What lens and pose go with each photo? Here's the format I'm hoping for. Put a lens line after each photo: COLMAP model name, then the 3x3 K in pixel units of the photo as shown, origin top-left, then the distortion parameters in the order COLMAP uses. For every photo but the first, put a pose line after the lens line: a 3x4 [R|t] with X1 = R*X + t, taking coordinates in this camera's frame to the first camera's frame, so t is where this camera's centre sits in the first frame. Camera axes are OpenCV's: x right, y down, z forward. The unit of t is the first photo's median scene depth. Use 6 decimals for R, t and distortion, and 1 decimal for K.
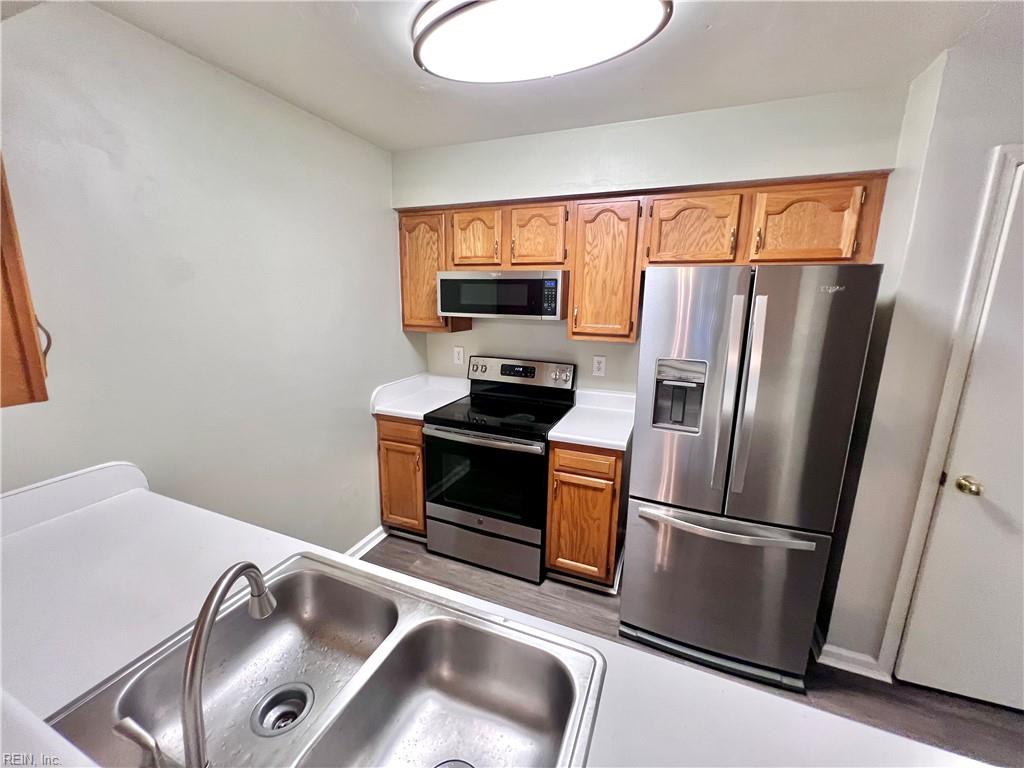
lens RADIAL K [[411.7, 0, 505.7], [0, 411.7, 382.5], [0, 0, 1]] dist [-0.002438, -0.000312]
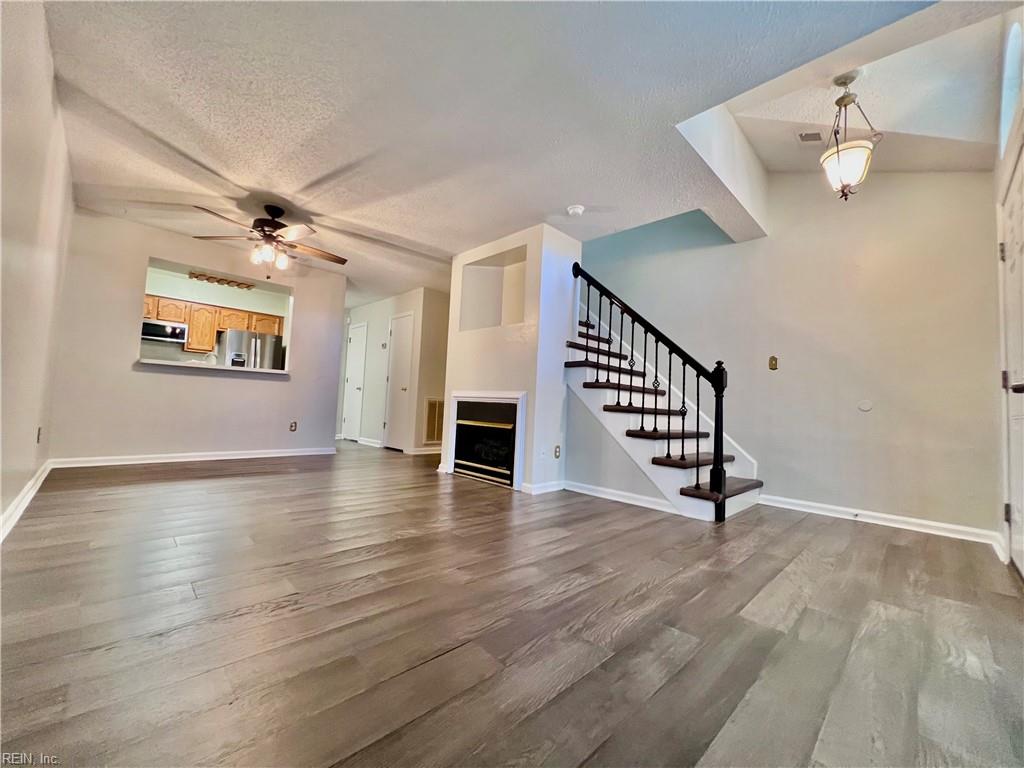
lens RADIAL K [[411.7, 0, 508.2], [0, 411.7, 380.3], [0, 0, 1]] dist [-0.002438, -0.000312]
pose [[0.381690, 0.062571, 0.922170, -1.501185], [0.142869, 0.981721, -0.125746, 0.723795], [-0.913182, 0.179746, 0.365773, -1.861995]]
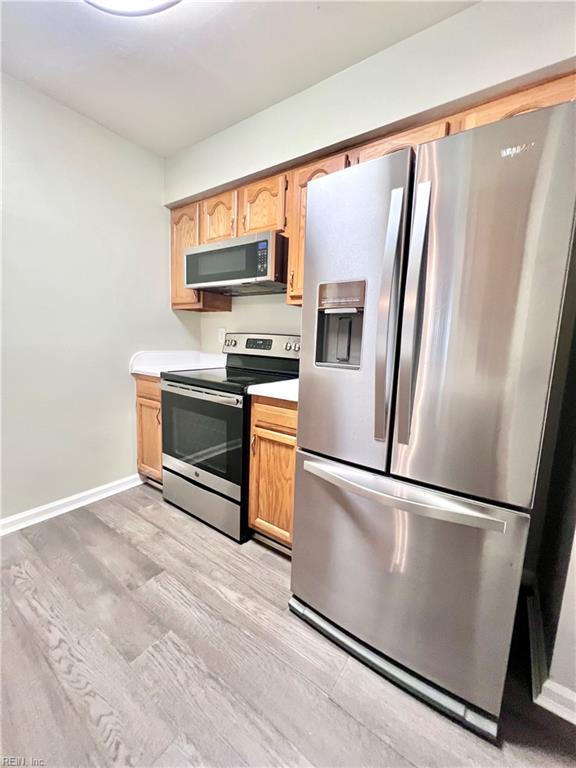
lens RADIAL K [[308.8, 0, 288.6], [0, 308.8, 381.3], [0, 0, 1]] dist [-0.002438, -0.000312]
pose [[0.975824, 0.052474, -0.212166, 0.334697], [-0.069257, 0.994964, -0.072454, 0.146627], [0.207295, 0.085396, 0.974544, 0.262708]]
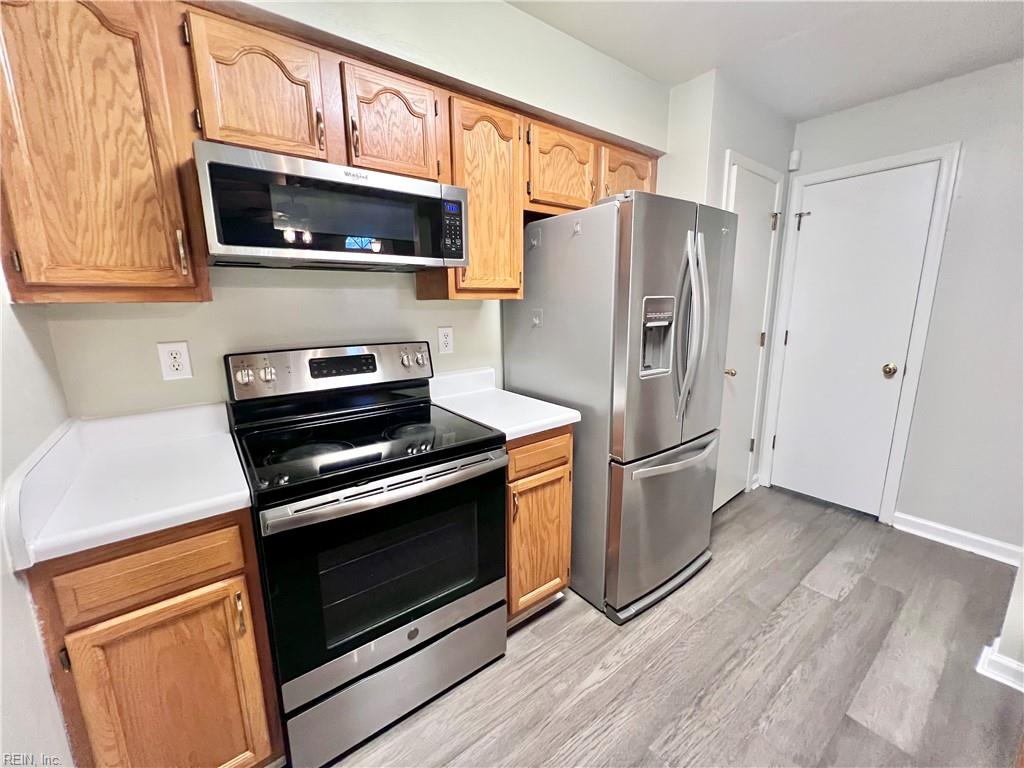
lens RADIAL K [[411.7, 0, 511.2], [0, 411.7, 381.4], [0, 0, 1]] dist [-0.002438, -0.000312]
pose [[0.499809, -0.186257, 0.845872, -0.411409], [0.196836, 0.975477, 0.098489, -0.019462], [-0.843473, 0.117272, 0.524214, 0.579552]]
